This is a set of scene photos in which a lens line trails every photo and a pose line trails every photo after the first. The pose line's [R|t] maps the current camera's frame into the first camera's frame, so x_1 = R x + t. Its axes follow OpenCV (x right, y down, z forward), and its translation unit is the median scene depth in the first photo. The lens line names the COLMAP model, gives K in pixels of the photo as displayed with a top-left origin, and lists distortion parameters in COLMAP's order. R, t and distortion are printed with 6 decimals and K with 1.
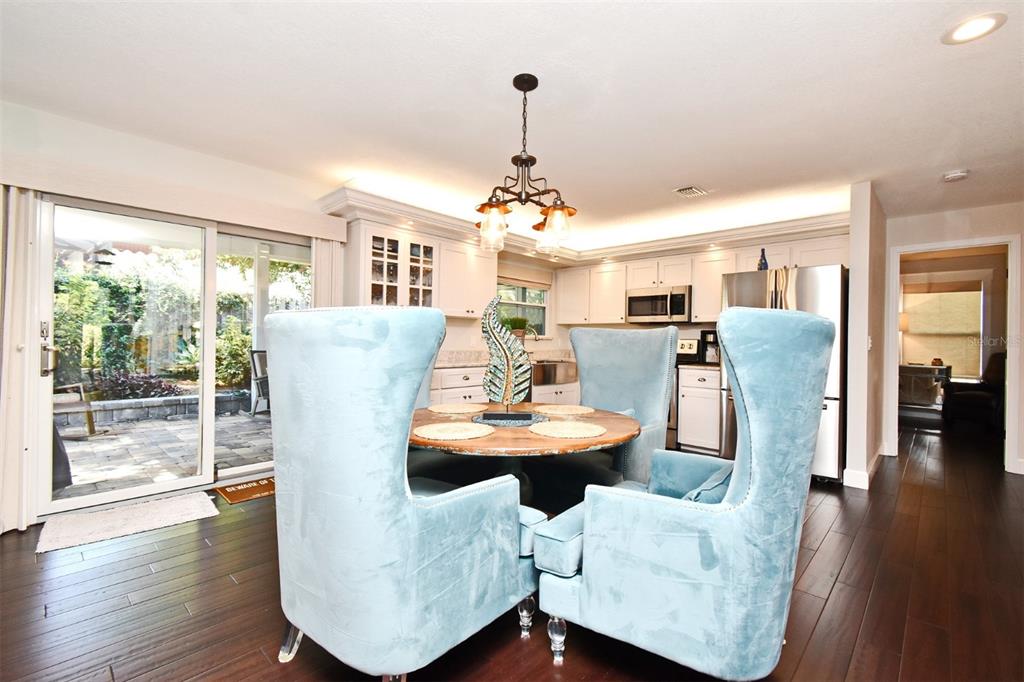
lens RADIAL K [[455.8, 0, 512.0], [0, 455.8, 341.0], [0, 0, 1]] dist [0.003112, 0.000269]
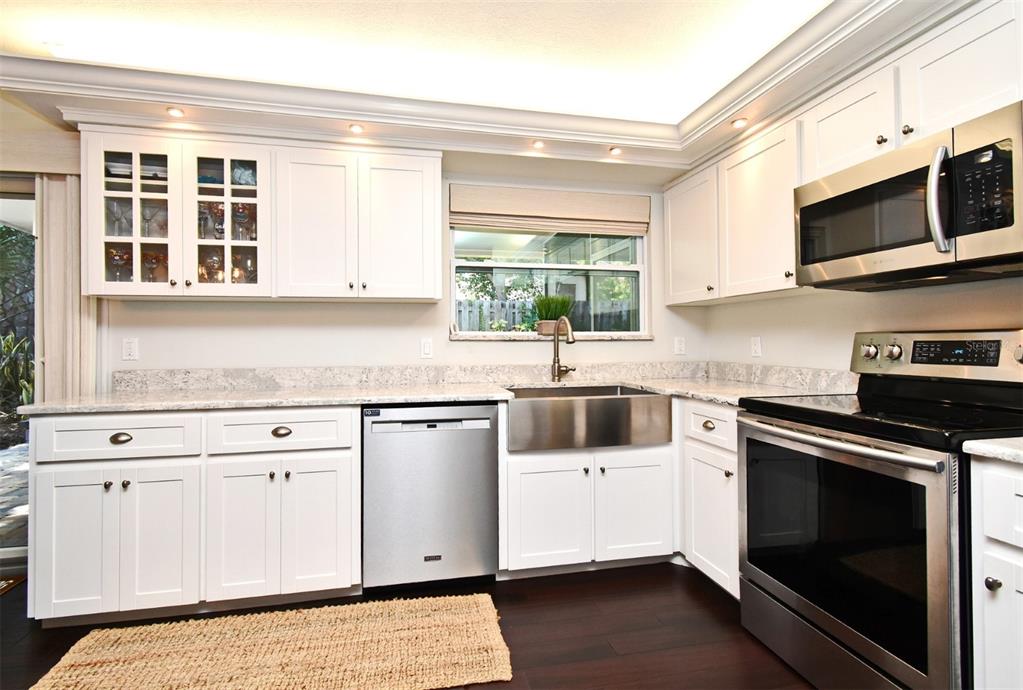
lens RADIAL K [[486.7, 0, 507.8], [0, 486.7, 329.3], [0, 0, 1]] dist [0.015883, 0.000171]
pose [[0.815924, -0.033702, -0.577176, 0.357765], [0.016936, 0.999264, -0.034406, 0.001088], [0.577911, 0.018298, 0.815895, 0.733173]]
